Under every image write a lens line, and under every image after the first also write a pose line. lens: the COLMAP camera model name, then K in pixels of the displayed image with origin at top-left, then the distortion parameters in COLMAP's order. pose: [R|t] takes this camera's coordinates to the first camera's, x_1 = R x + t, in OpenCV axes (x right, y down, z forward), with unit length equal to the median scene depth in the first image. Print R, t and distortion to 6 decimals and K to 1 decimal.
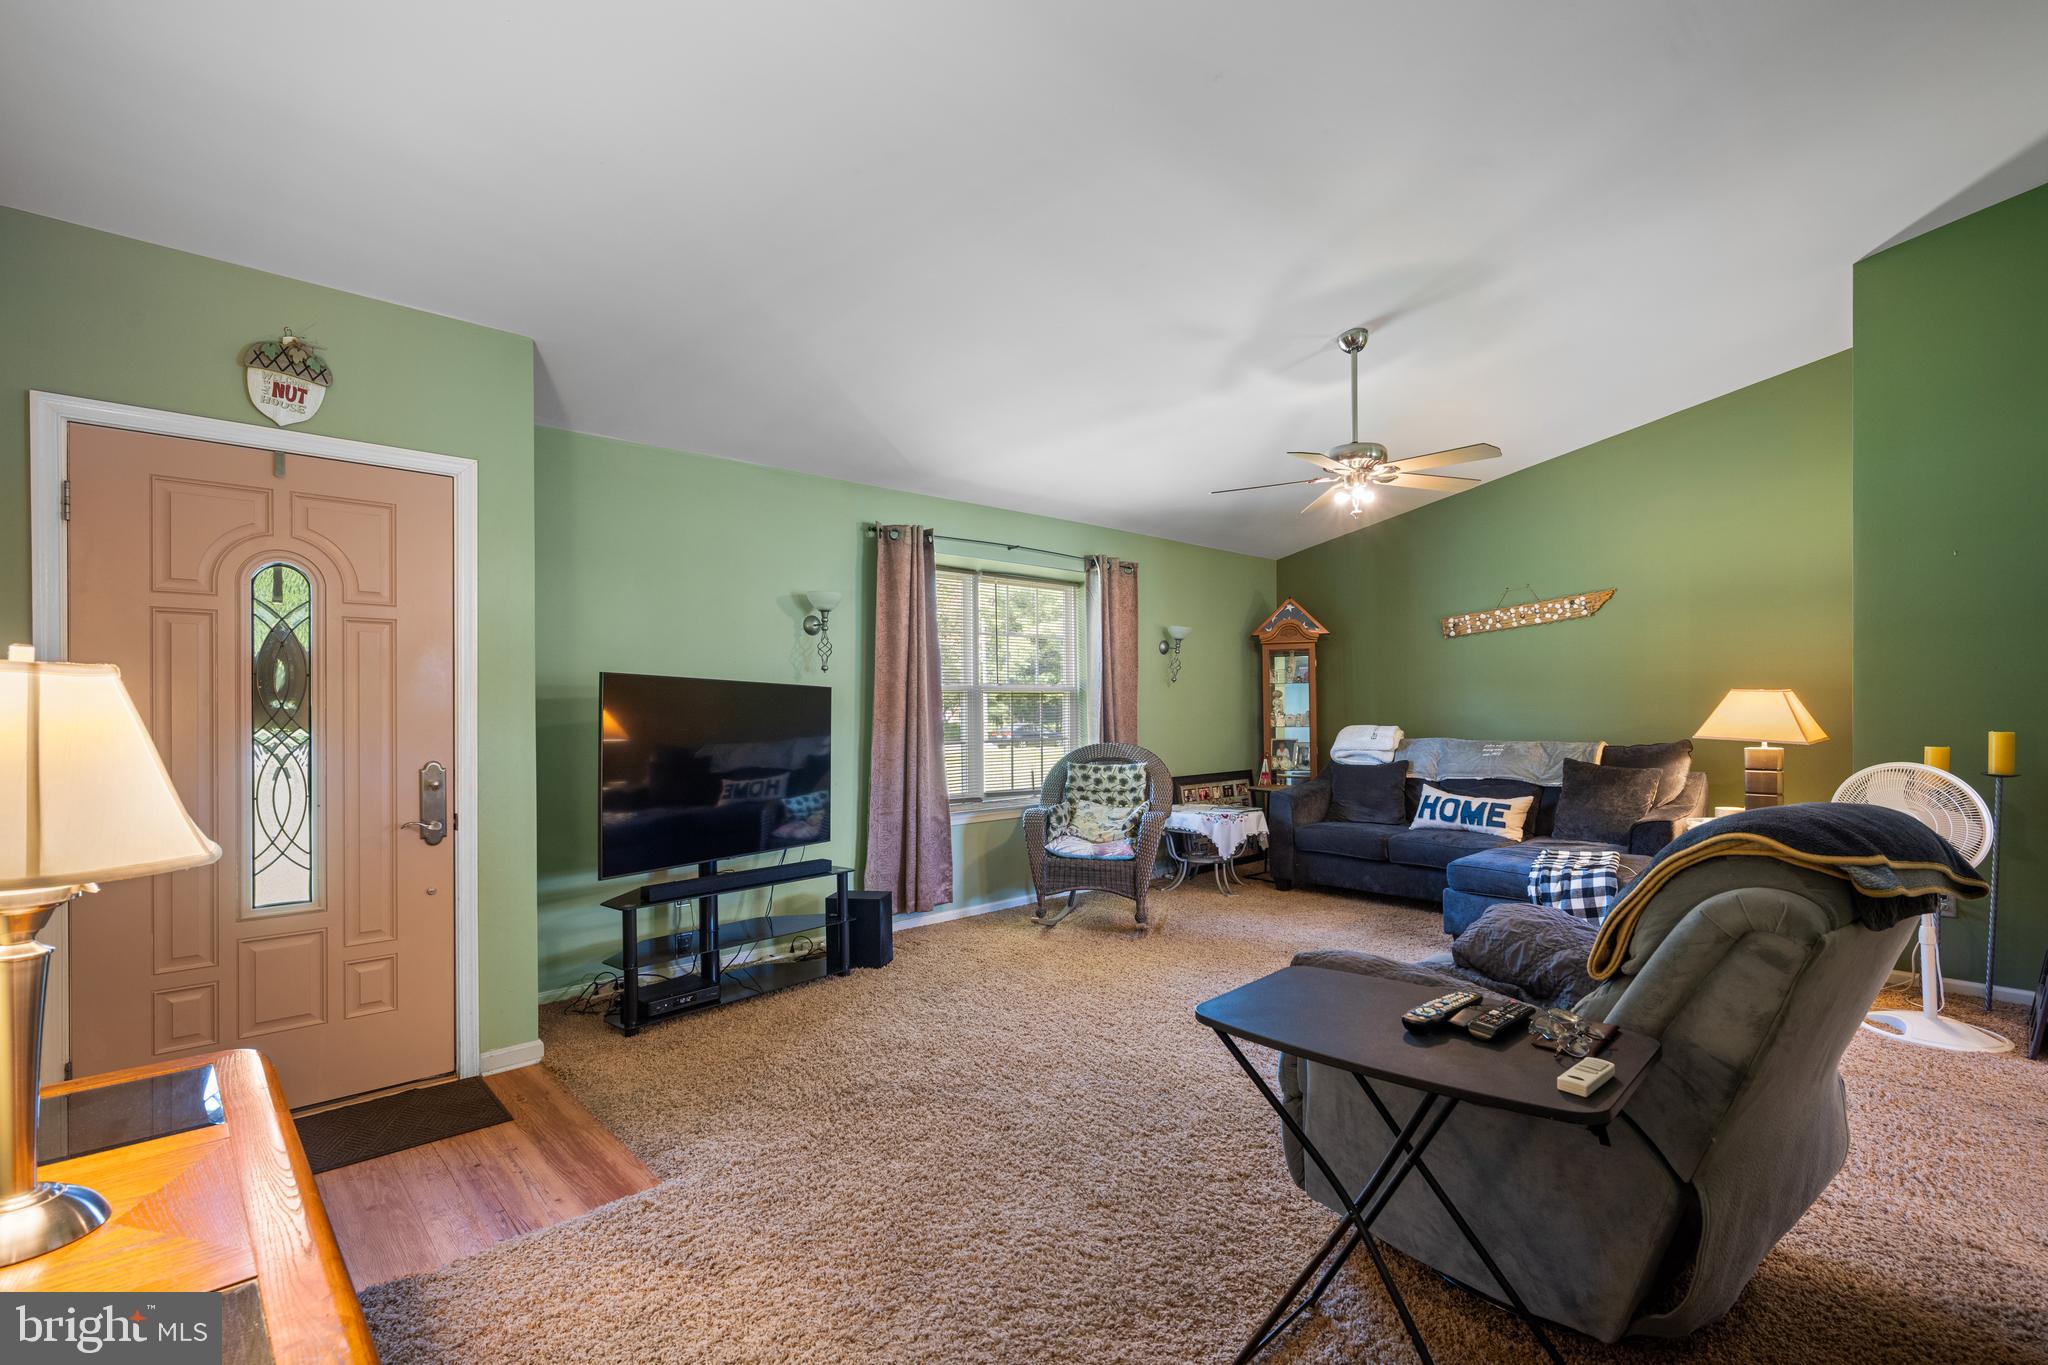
lens RADIAL K [[950.4, 0, 1035.4], [0, 950.4, 707.8], [0, 0, 1]] dist [-0.000033, -0.000028]
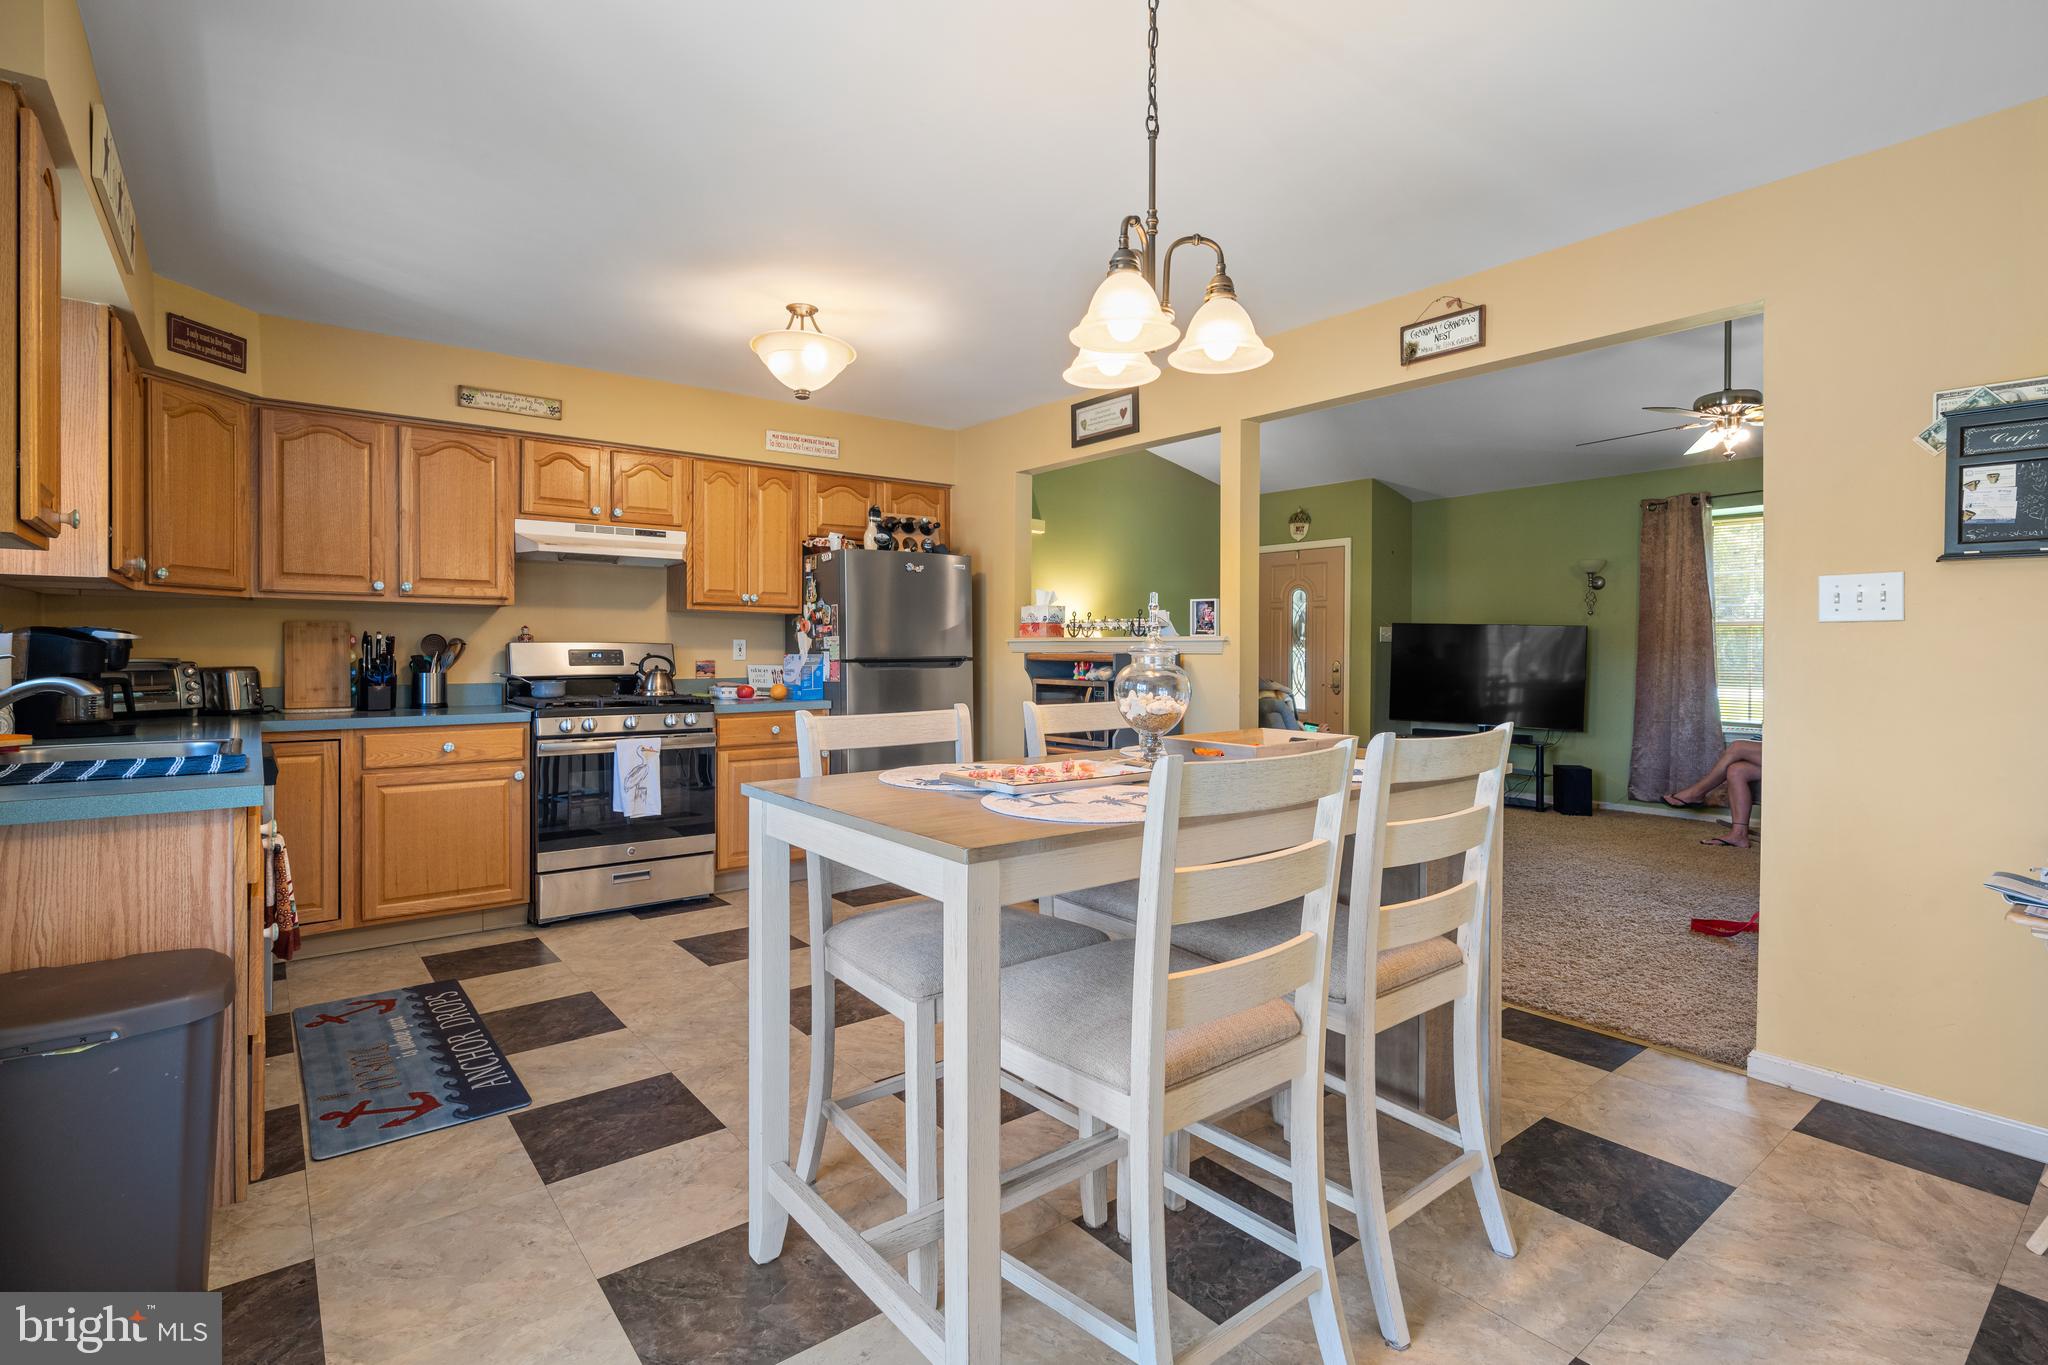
lens RADIAL K [[971.4, 0, 1035.7], [0, 971.4, 661.8], [0, 0, 1]] dist [0.002679, 0.000470]
pose [[-0.090212, 0.015586, -0.995801, 1.128953], [-0.006685, 0.999846, 0.016255, 0.012359], [0.995900, 0.008124, -0.090094, 0.245918]]
